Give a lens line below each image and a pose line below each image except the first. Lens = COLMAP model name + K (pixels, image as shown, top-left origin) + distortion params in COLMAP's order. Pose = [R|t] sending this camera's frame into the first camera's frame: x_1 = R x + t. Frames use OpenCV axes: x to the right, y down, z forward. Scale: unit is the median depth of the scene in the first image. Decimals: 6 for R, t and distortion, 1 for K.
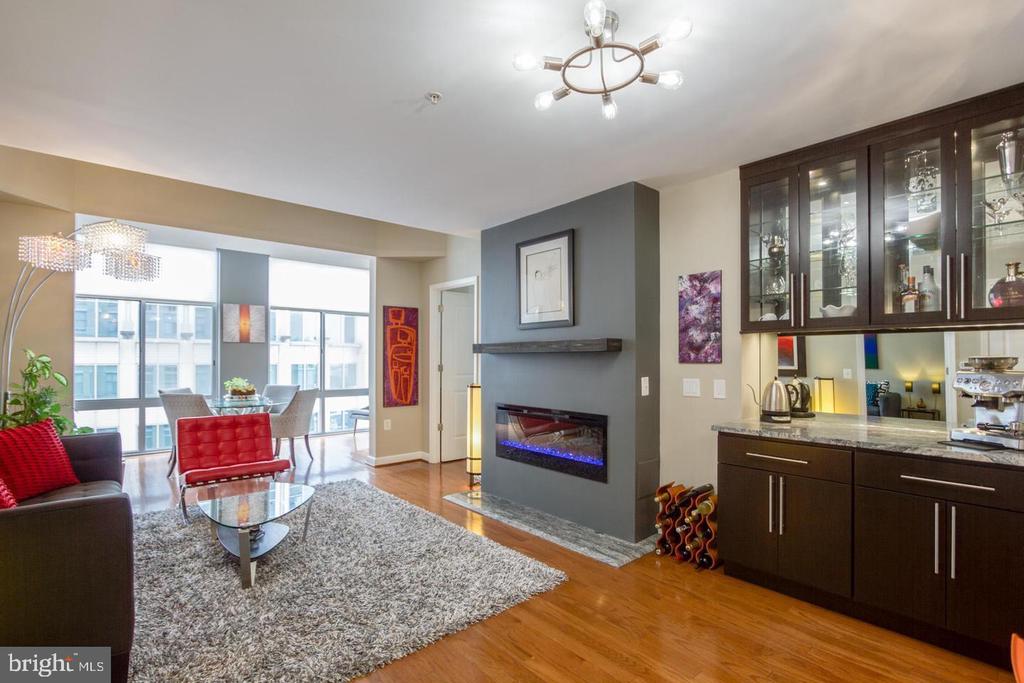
lens RADIAL K [[474.8, 0, 517.3], [0, 474.8, 356.0], [0, 0, 1]] dist [-0.020661, 0.003879]
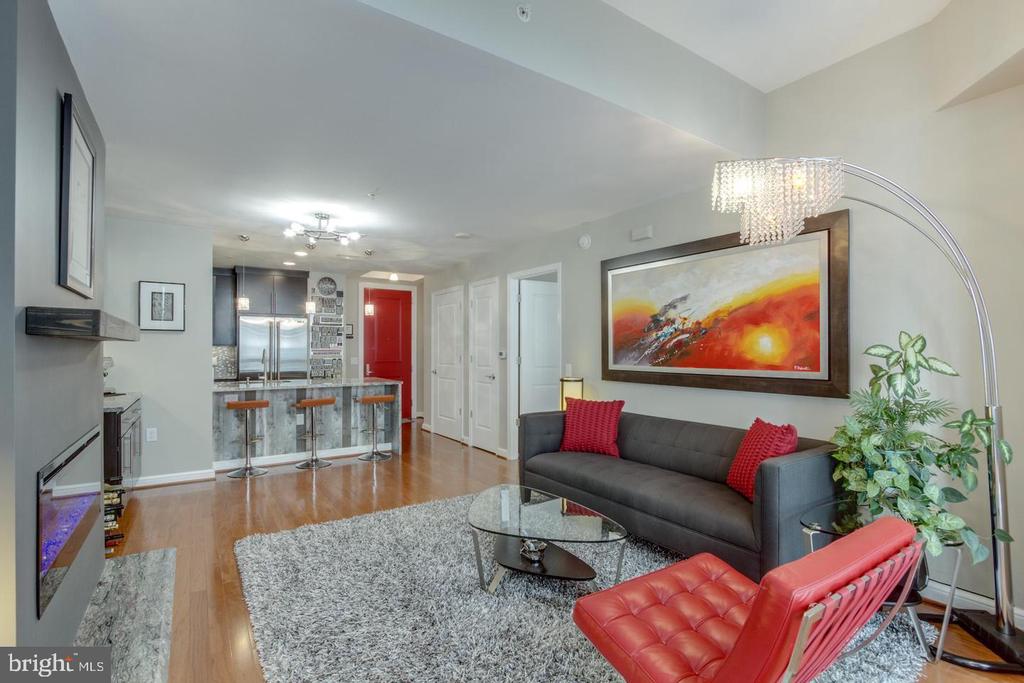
lens RADIAL K [[474.8, 0, 518.2], [0, 474.8, 345.2], [0, 0, 1]] dist [-0.020661, 0.003879]
pose [[-0.992600, -0.001964, 0.121413, -0.464096], [-0.003968, 0.999860, -0.016267, 0.006616], [-0.121365, -0.016629, -0.992469, 1.357171]]
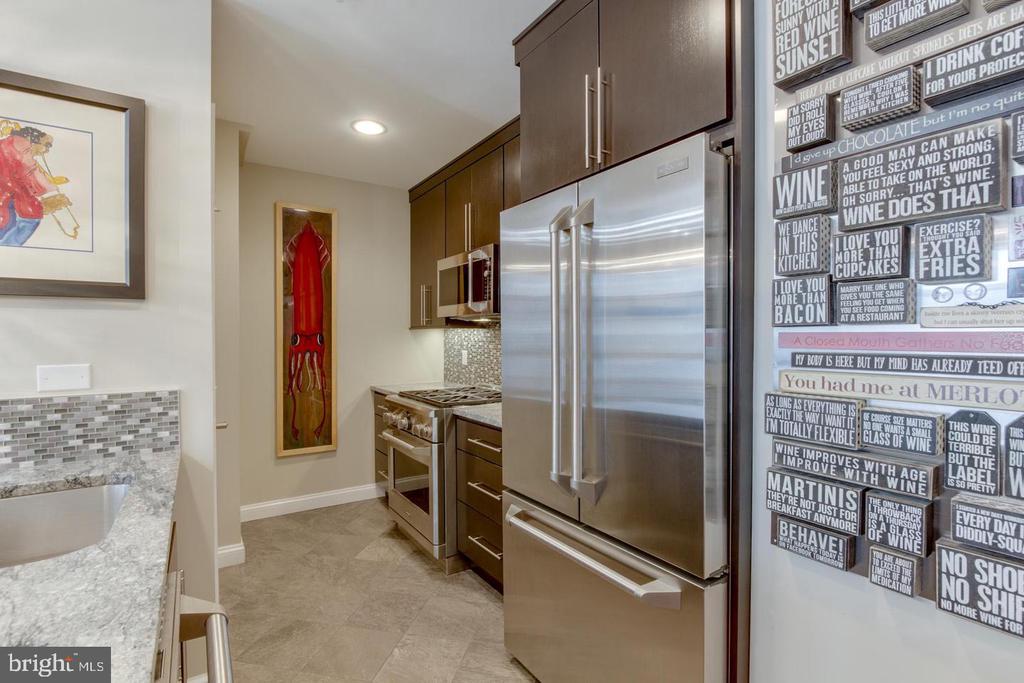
lens RADIAL K [[474.8, 0, 516.4], [0, 474.8, 341.6], [0, 0, 1]] dist [-0.020661, 0.003879]
pose [[0.126875, -0.011925, 0.991847, 0.222268], [-0.003743, 0.999915, 0.012501, -0.001033], [-0.991912, -0.005299, 0.126819, -0.189470]]
